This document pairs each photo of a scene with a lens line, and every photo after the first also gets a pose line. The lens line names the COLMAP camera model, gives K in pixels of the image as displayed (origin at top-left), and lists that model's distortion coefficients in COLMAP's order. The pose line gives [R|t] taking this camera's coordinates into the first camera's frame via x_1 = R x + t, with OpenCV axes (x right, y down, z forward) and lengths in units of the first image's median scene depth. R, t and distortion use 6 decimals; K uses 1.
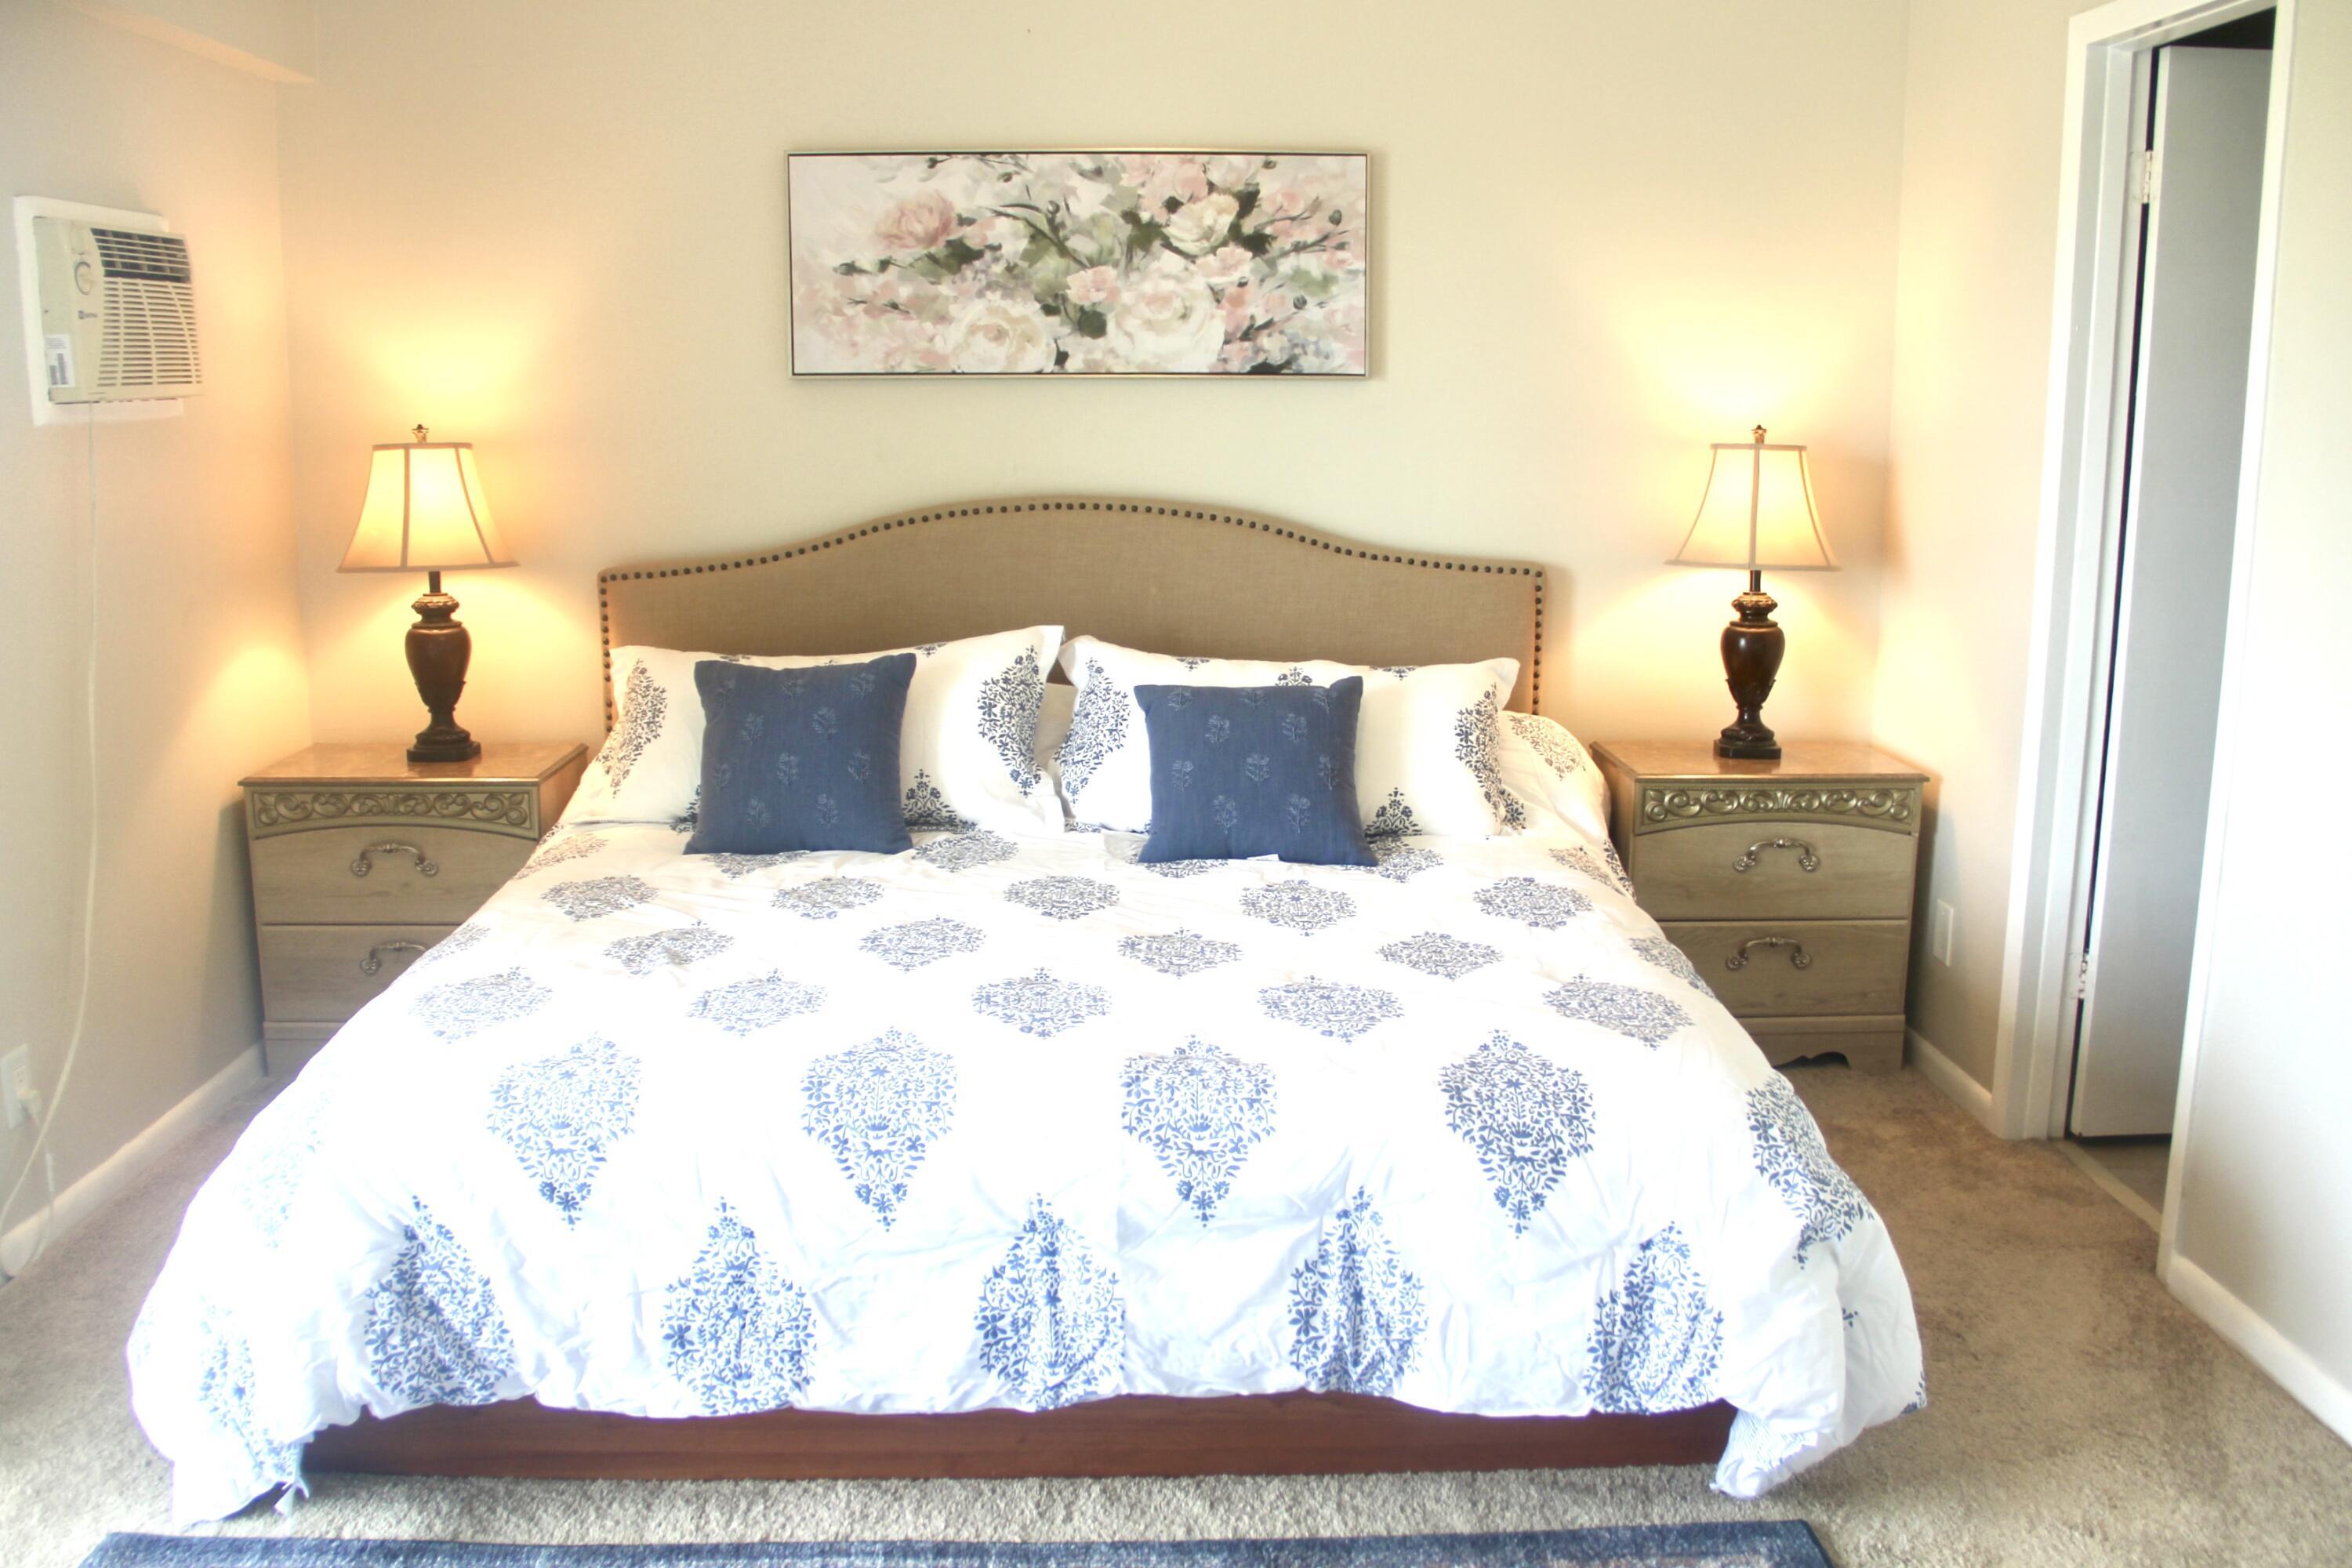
lens RADIAL K [[2042.8, 0, 1176.0], [0, 2042.8, 784.0], [0, 0, 1]] dist [-0.176624, 0.144329]
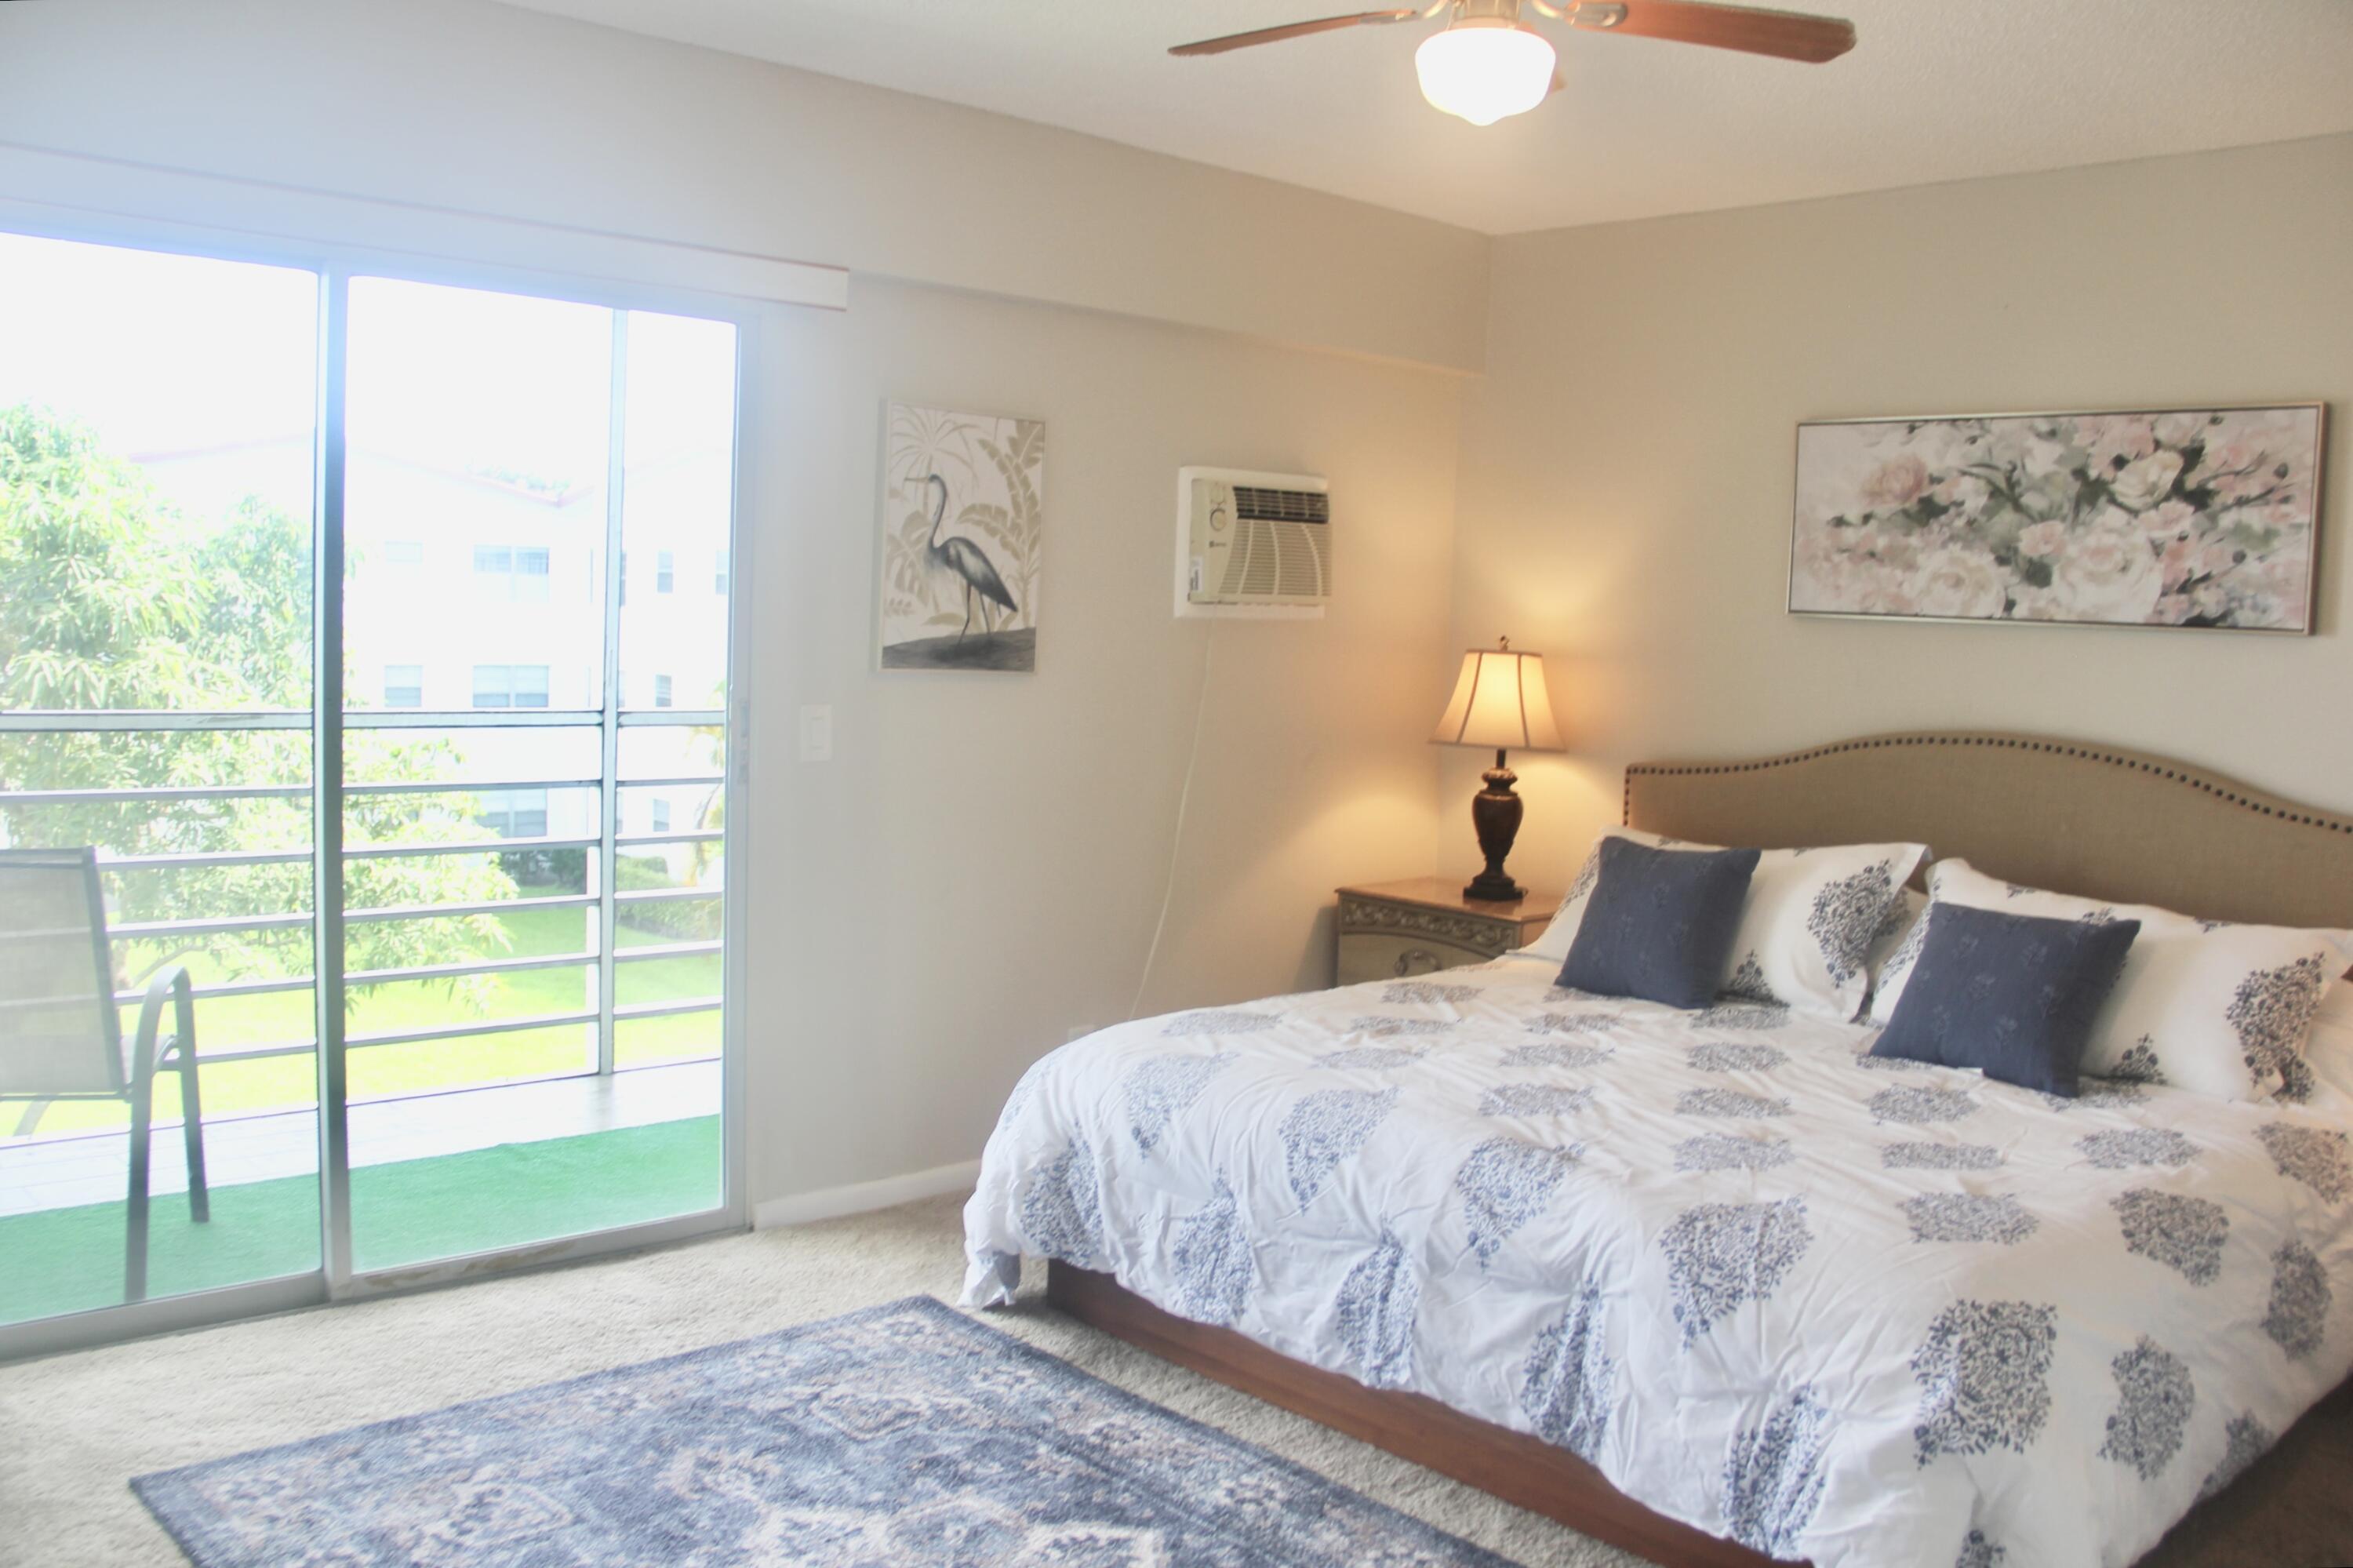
lens RADIAL K [[1988.8, 0, 1176.5], [0, 1988.8, 784.0], [0, 0, 1]] dist [-0.154361, 0.110755]
pose [[0.659933, 0.086967, -0.746274, 0.433911], [-0.176443, 0.983439, -0.041424, 0.003801], [0.730313, 0.159012, 0.664348, 0.008573]]
